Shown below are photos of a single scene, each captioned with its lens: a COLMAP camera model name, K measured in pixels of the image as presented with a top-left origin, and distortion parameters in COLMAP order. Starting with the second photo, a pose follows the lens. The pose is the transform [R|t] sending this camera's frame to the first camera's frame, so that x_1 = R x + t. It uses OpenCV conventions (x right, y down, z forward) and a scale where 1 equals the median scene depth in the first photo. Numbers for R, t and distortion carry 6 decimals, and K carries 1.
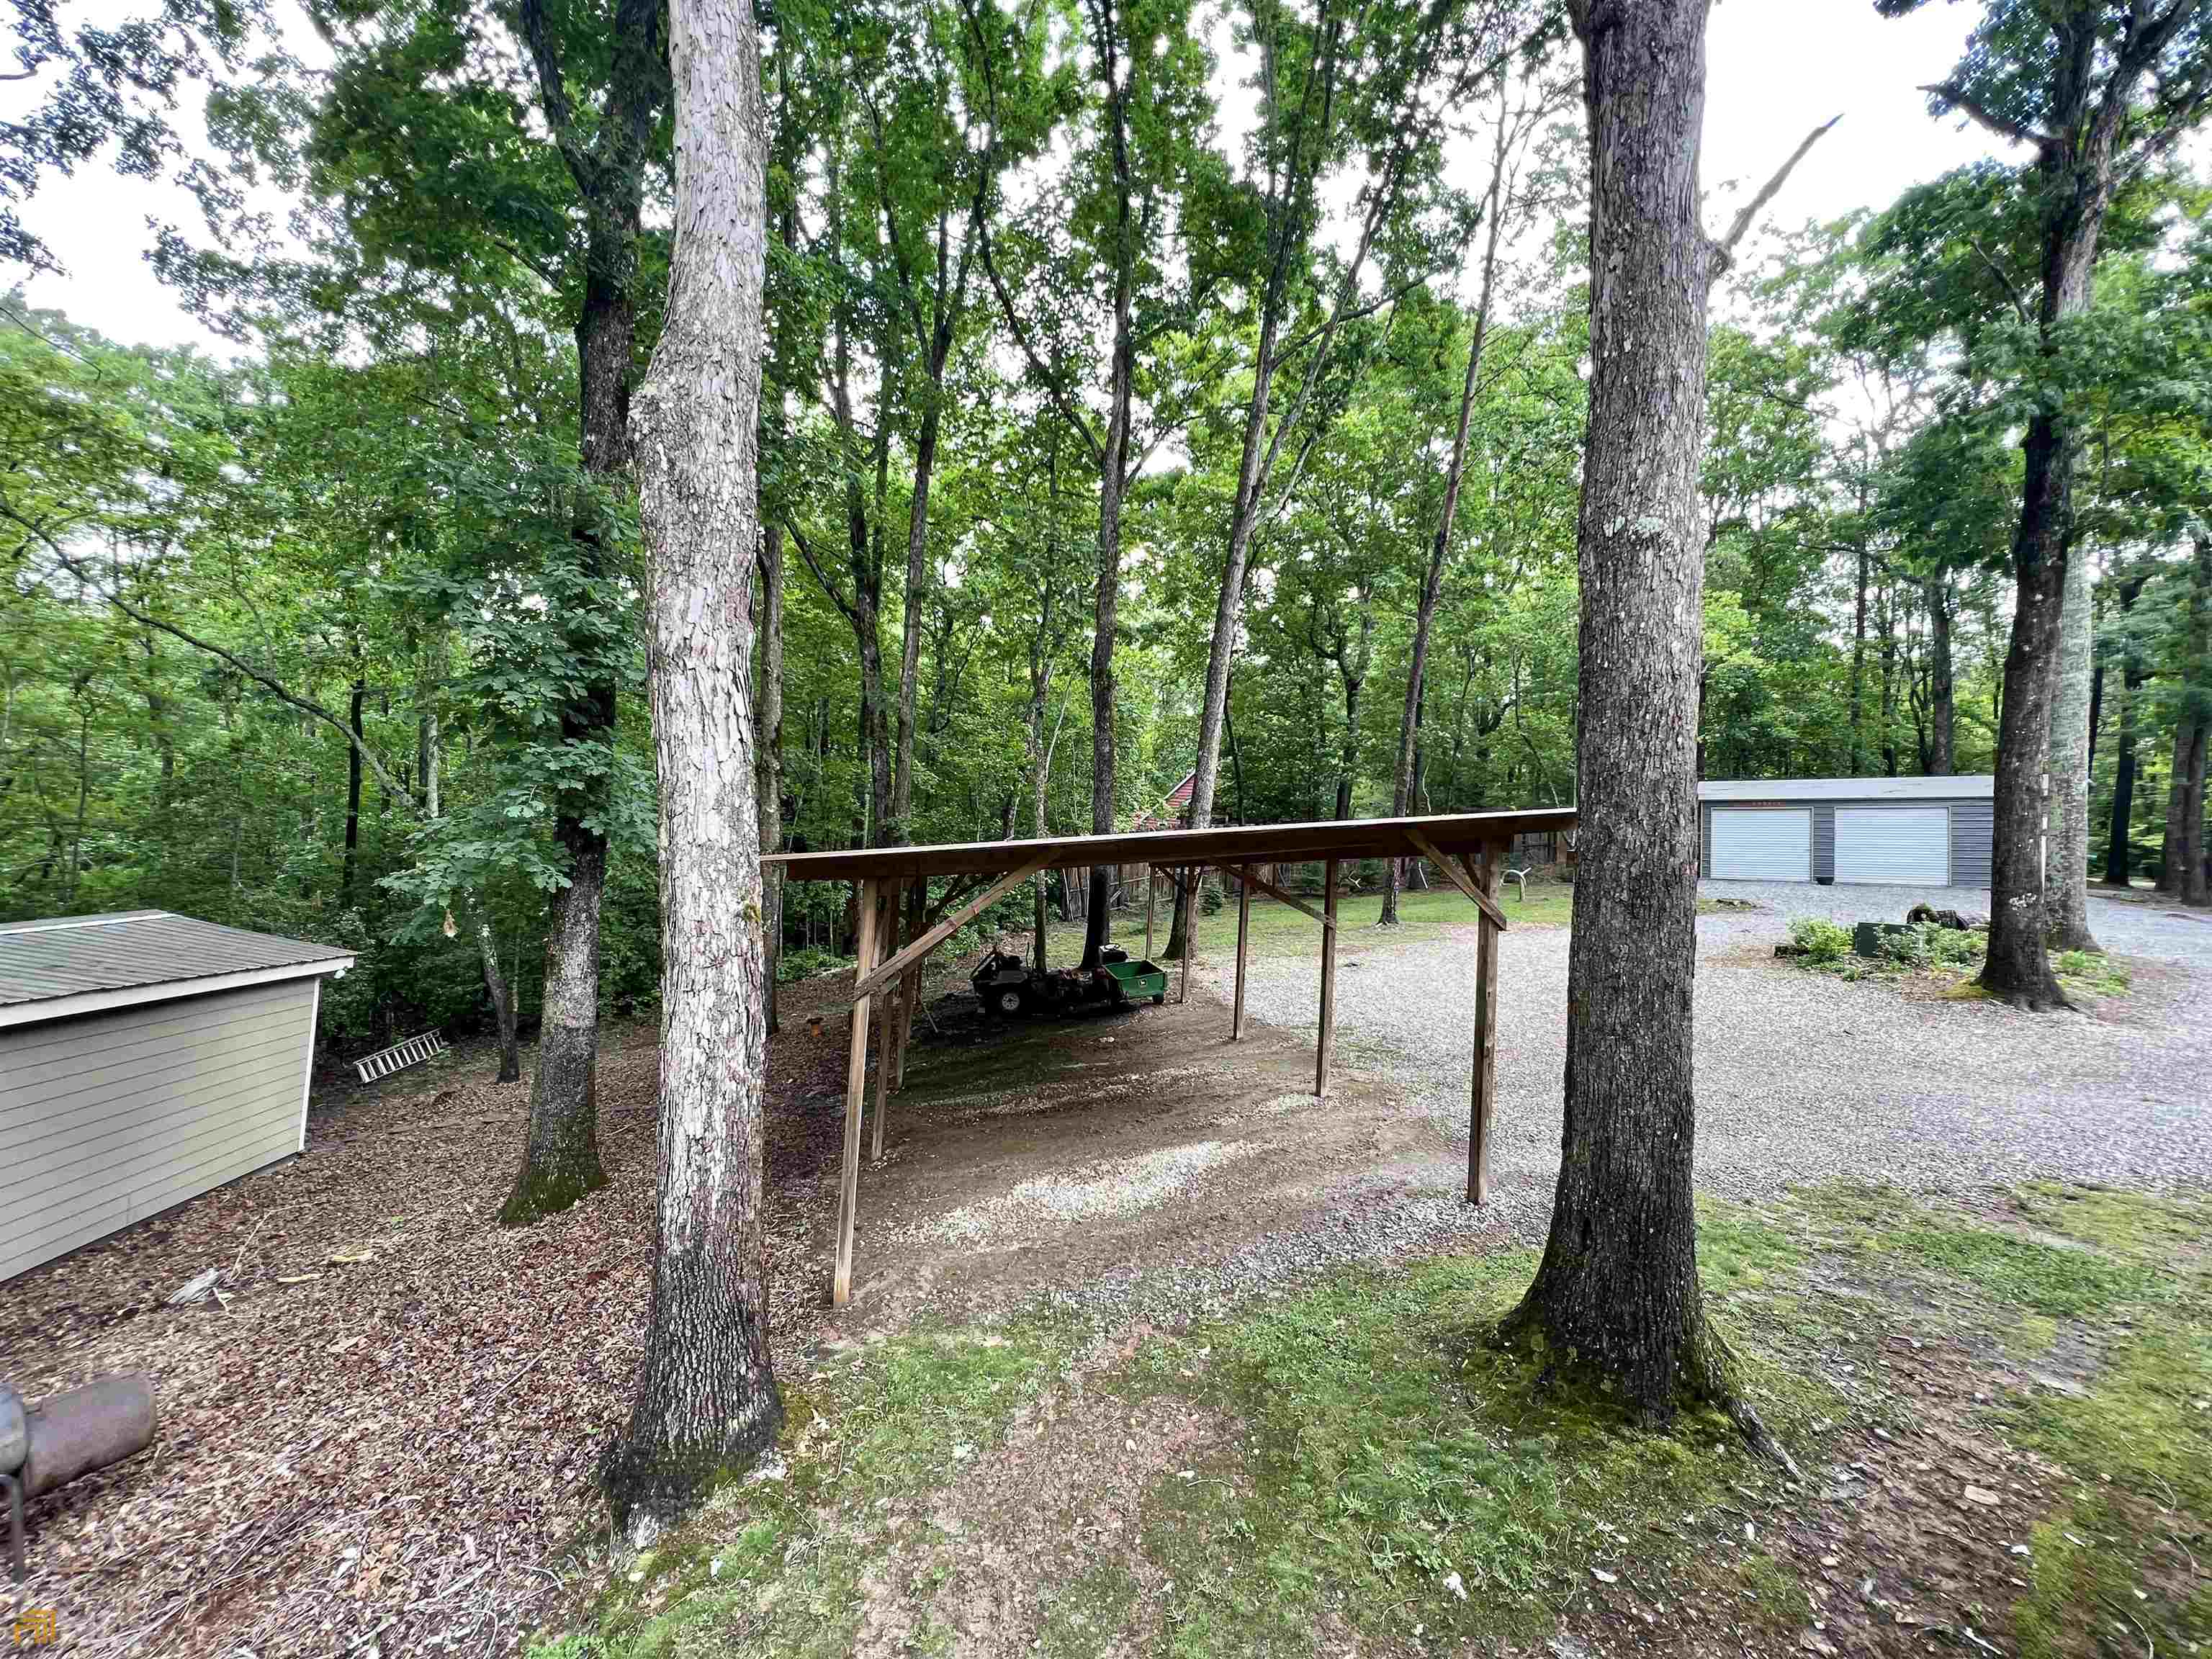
lens RADIAL K [[896.5, 0, 1108.6], [0, 896.5, 832.0], [0, 0, 1]] dist [-0.001696, 0.000091]
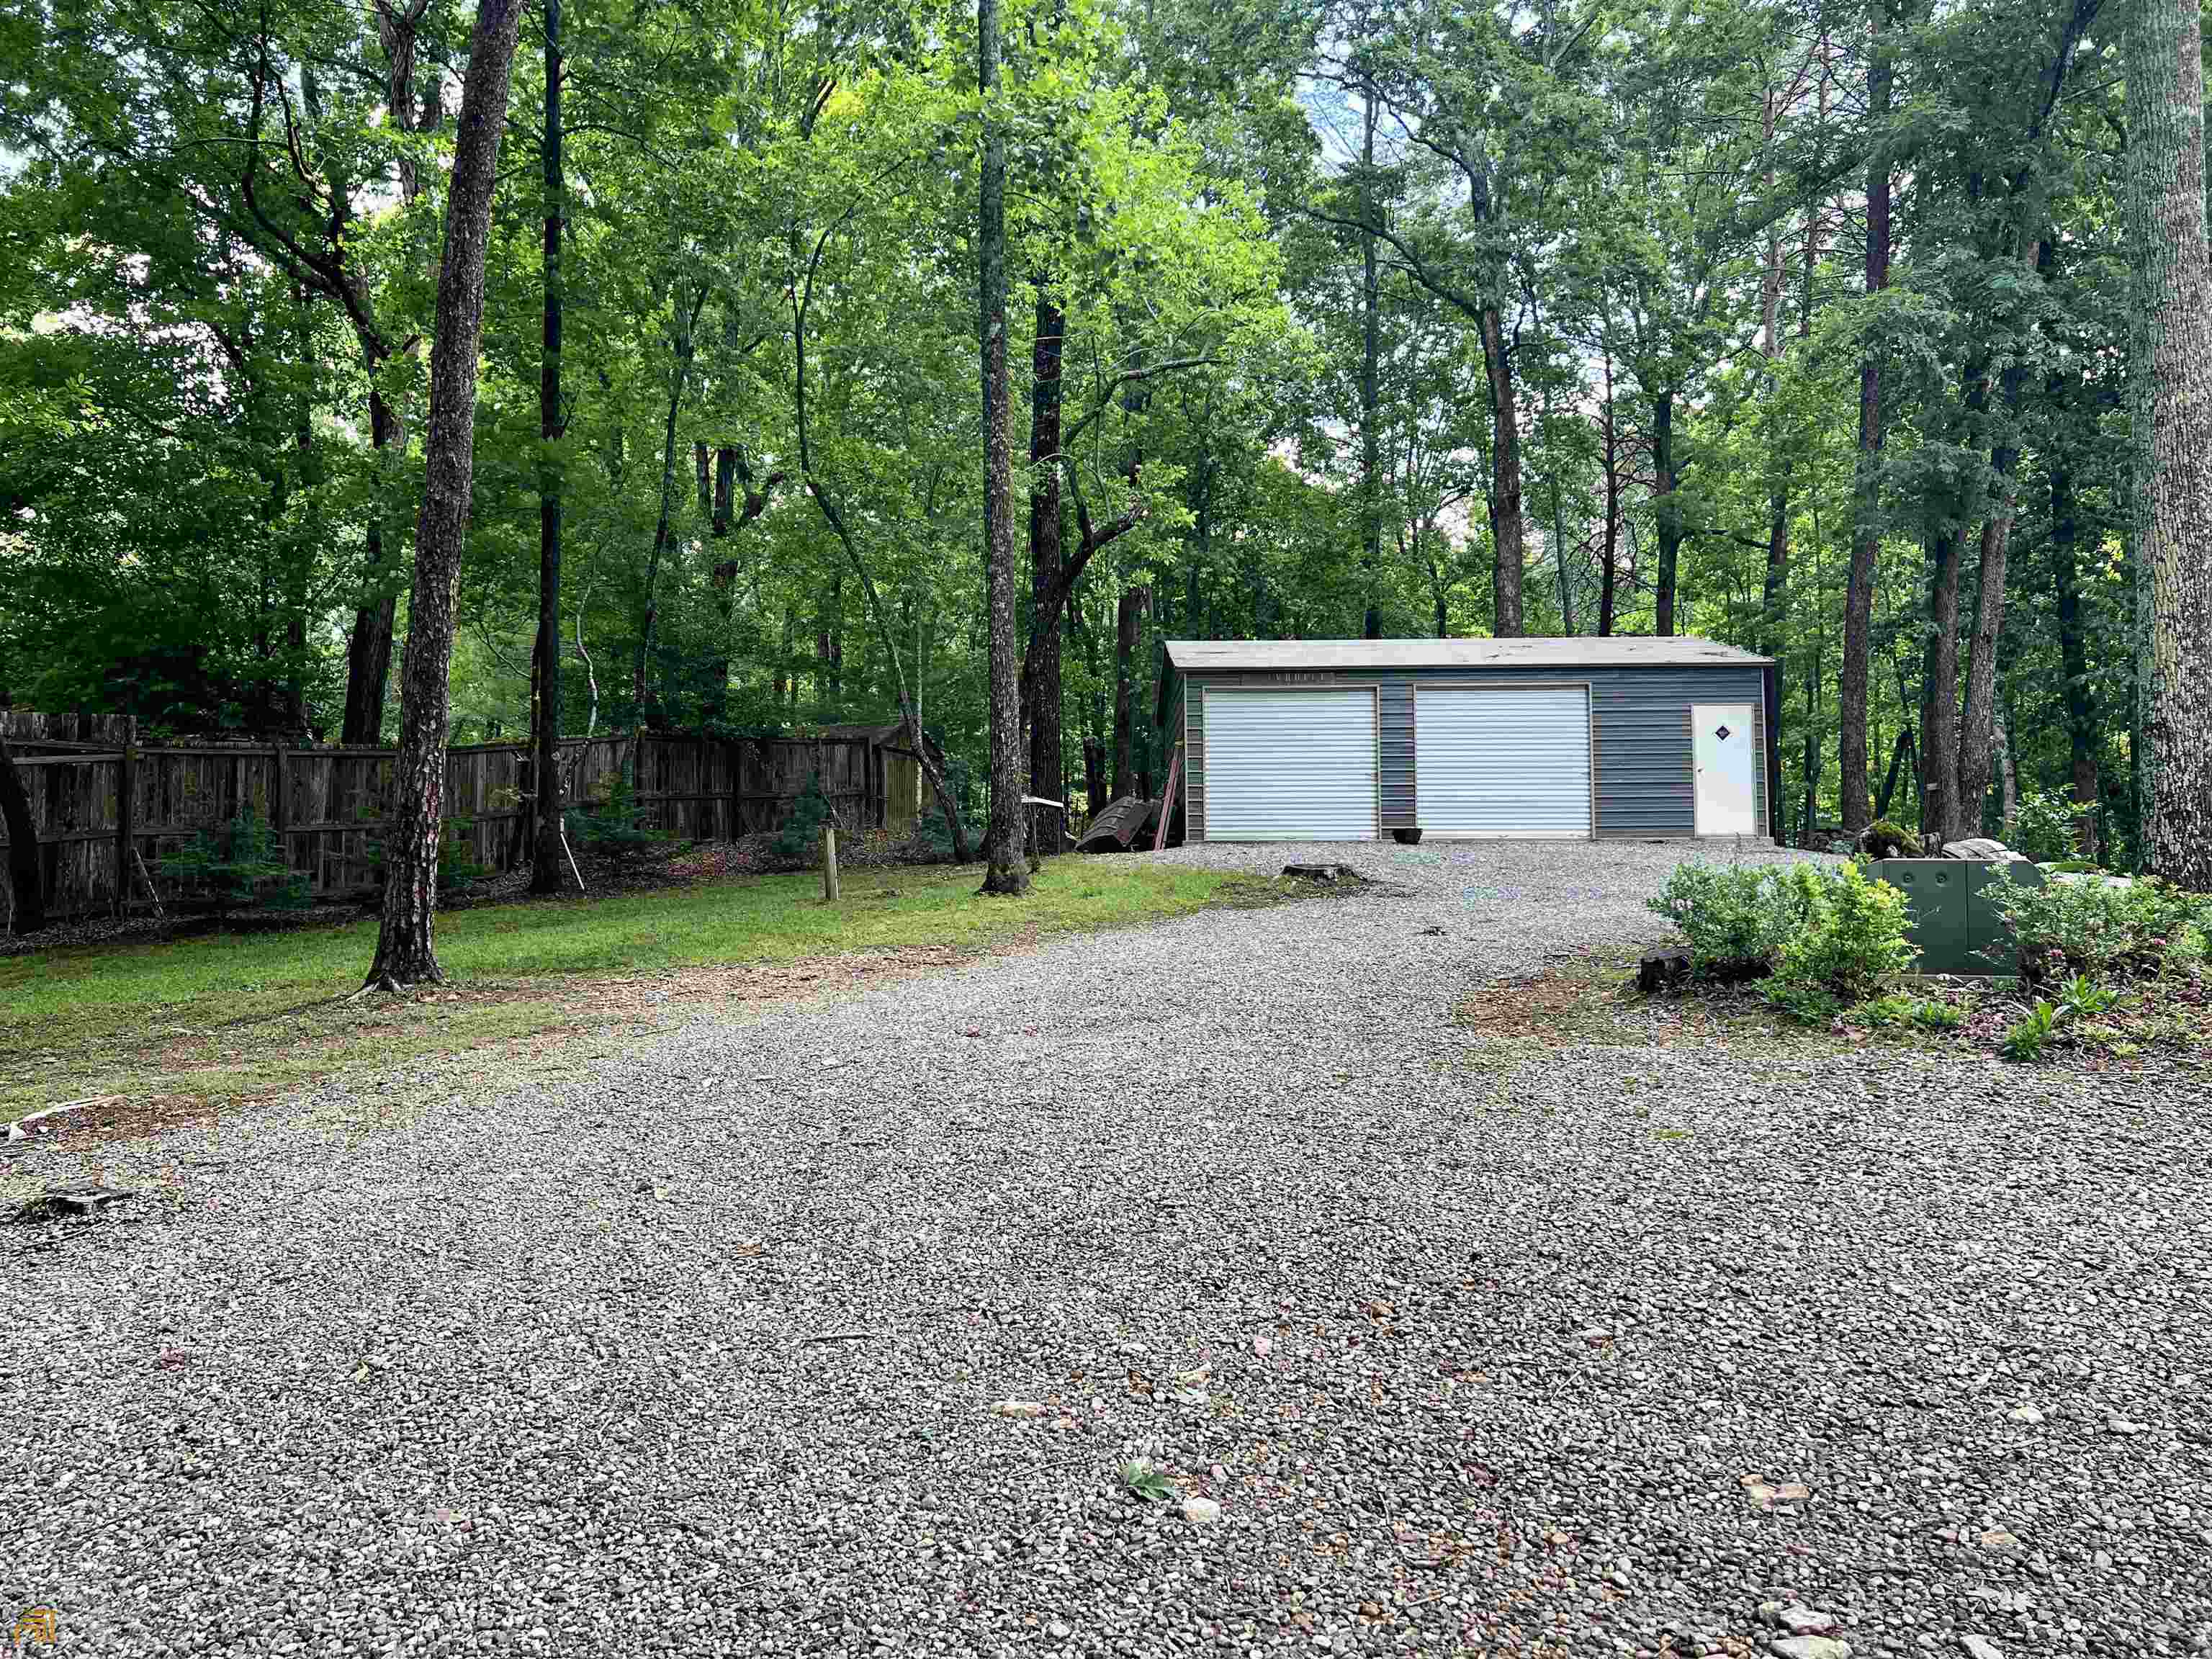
lens RADIAL K [[1676.8, 0, 1114.8], [0, 1676.8, 830.4], [0, 0, 1]] dist [0.048331, -0.053661]
pose [[0.813100, -0.013323, 0.581972, 0.439596], [0.012893, 0.999905, 0.004878, 0.128364], [-0.581982, 0.003537, 0.813194, 1.041133]]
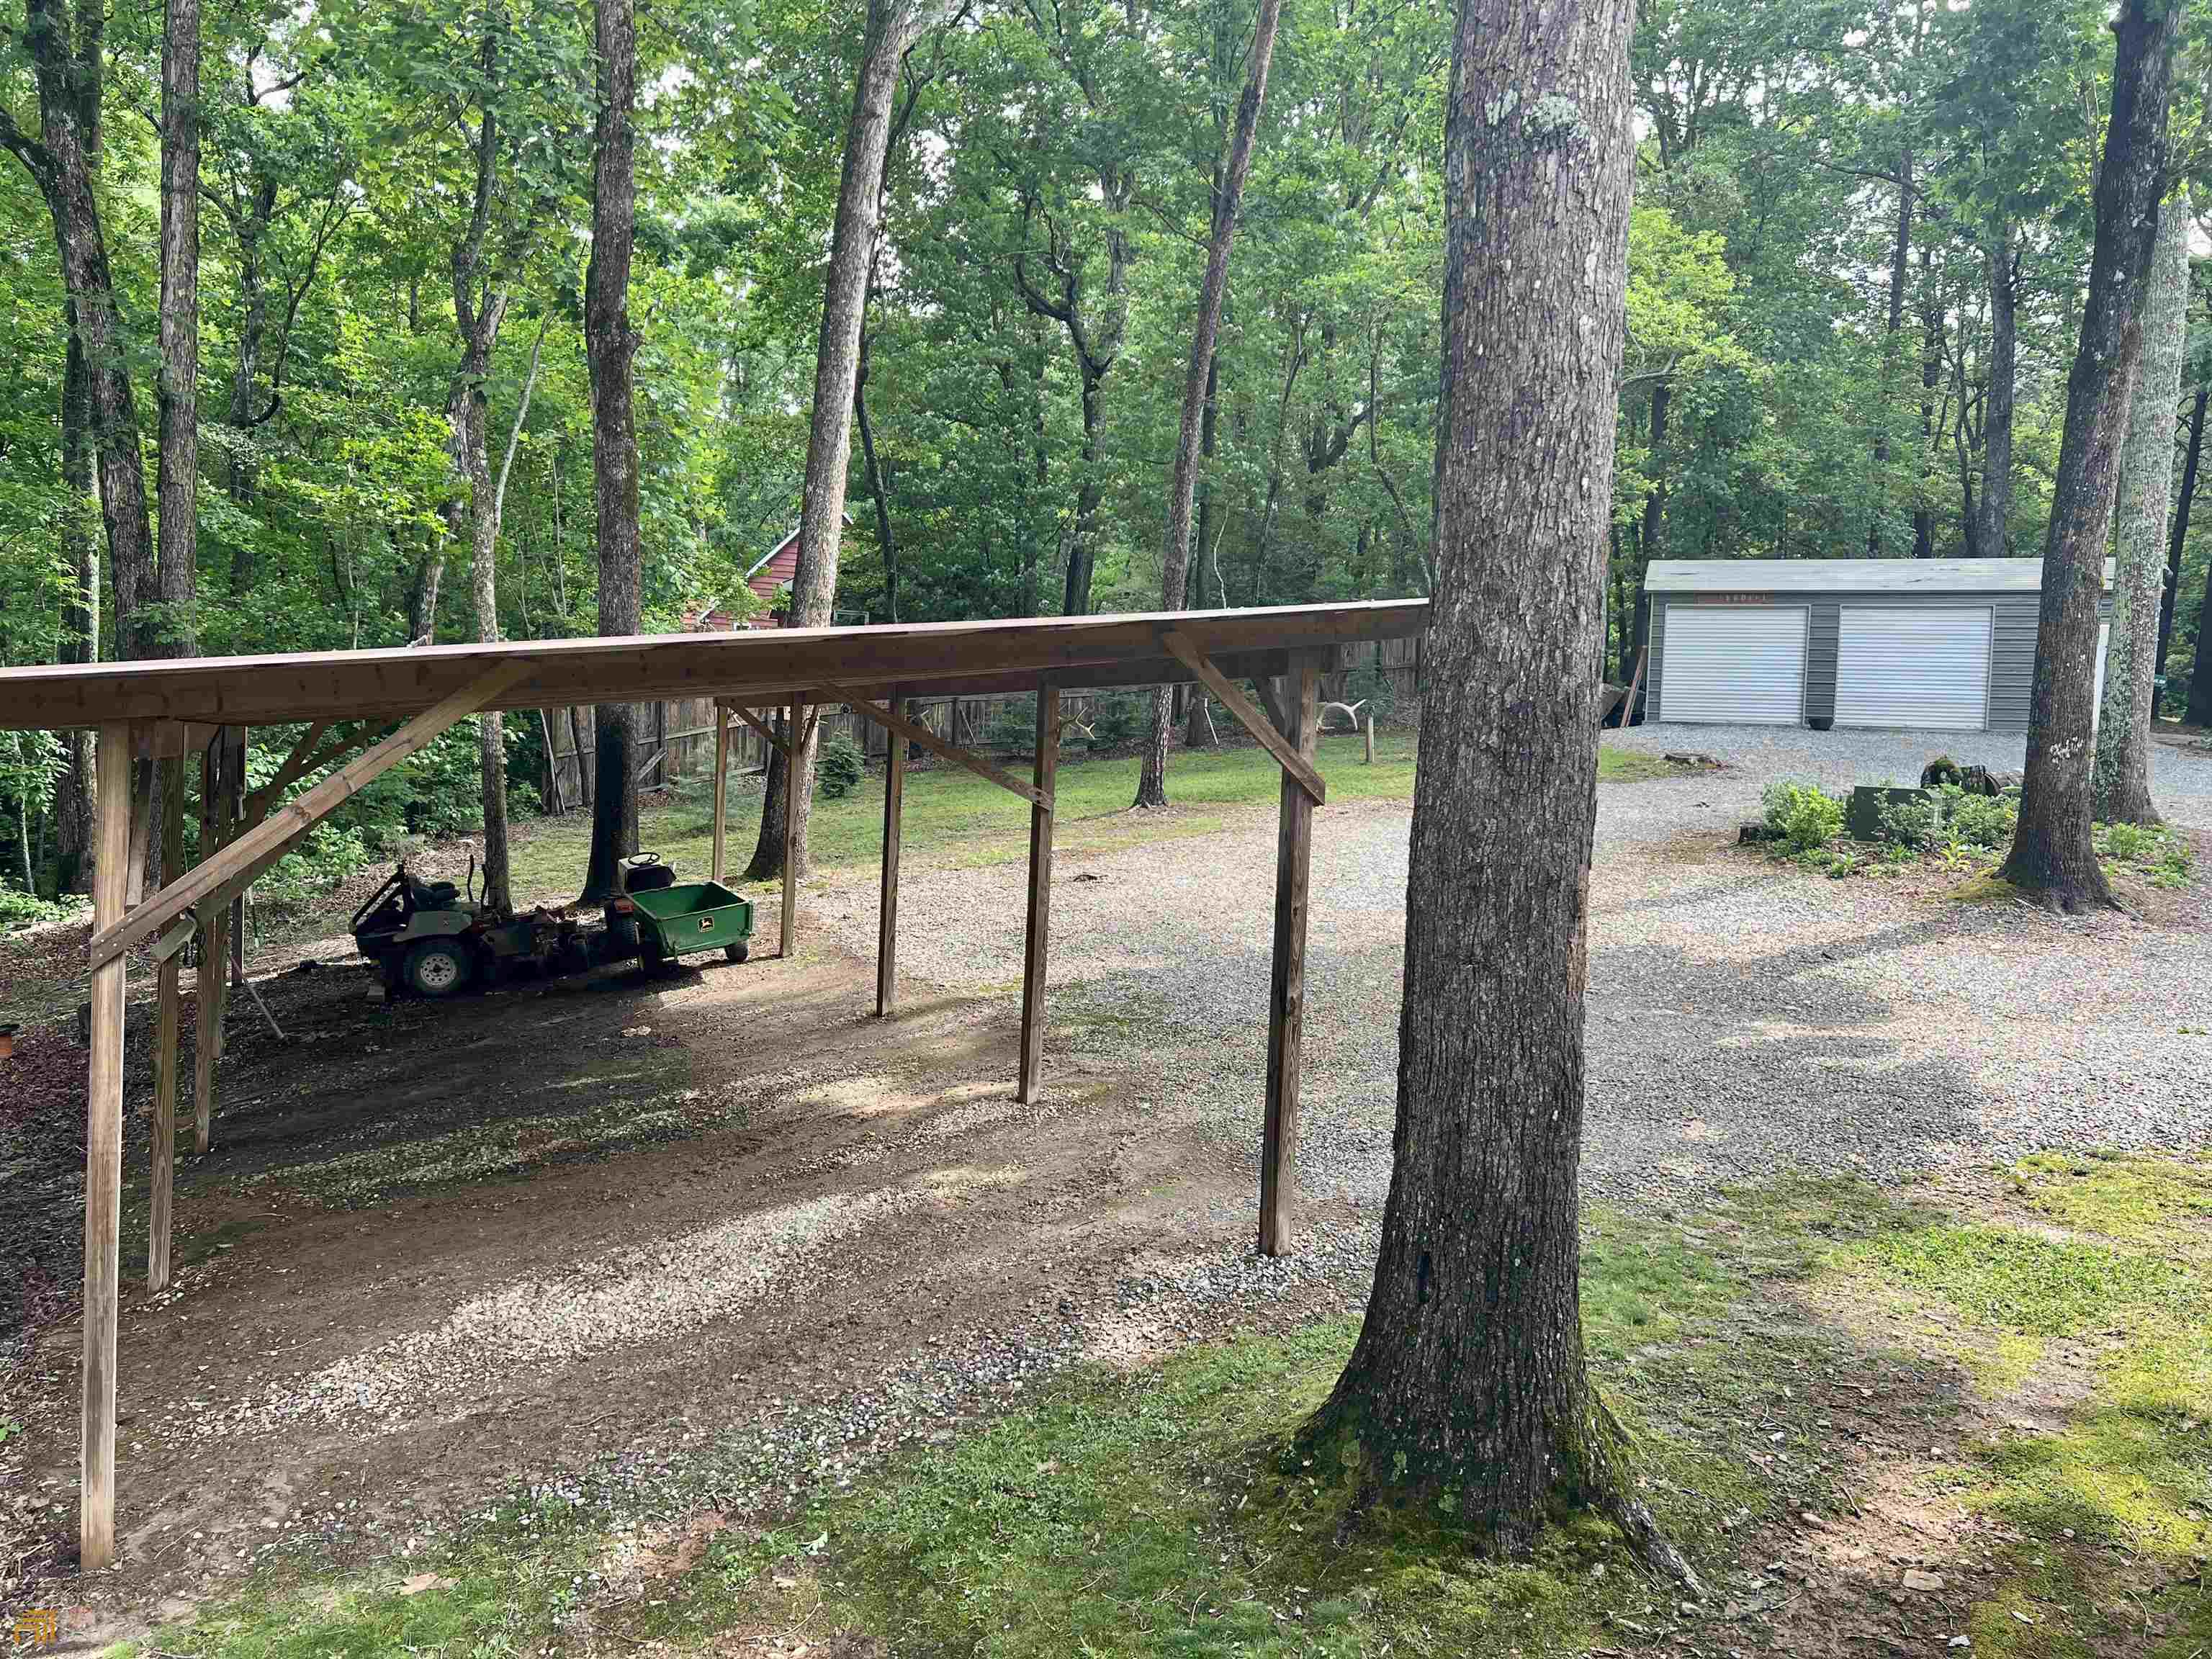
lens RADIAL K [[1676.8, 0, 1101.5], [0, 1676.8, 831.7], [0, 0, 1]] dist [0.048331, -0.053661]
pose [[0.964135, -0.024366, 0.264293, 0.004536], [-0.005231, 0.993839, 0.110708, 0.003836], [-0.265362, -0.108120, 0.958067, -0.019239]]
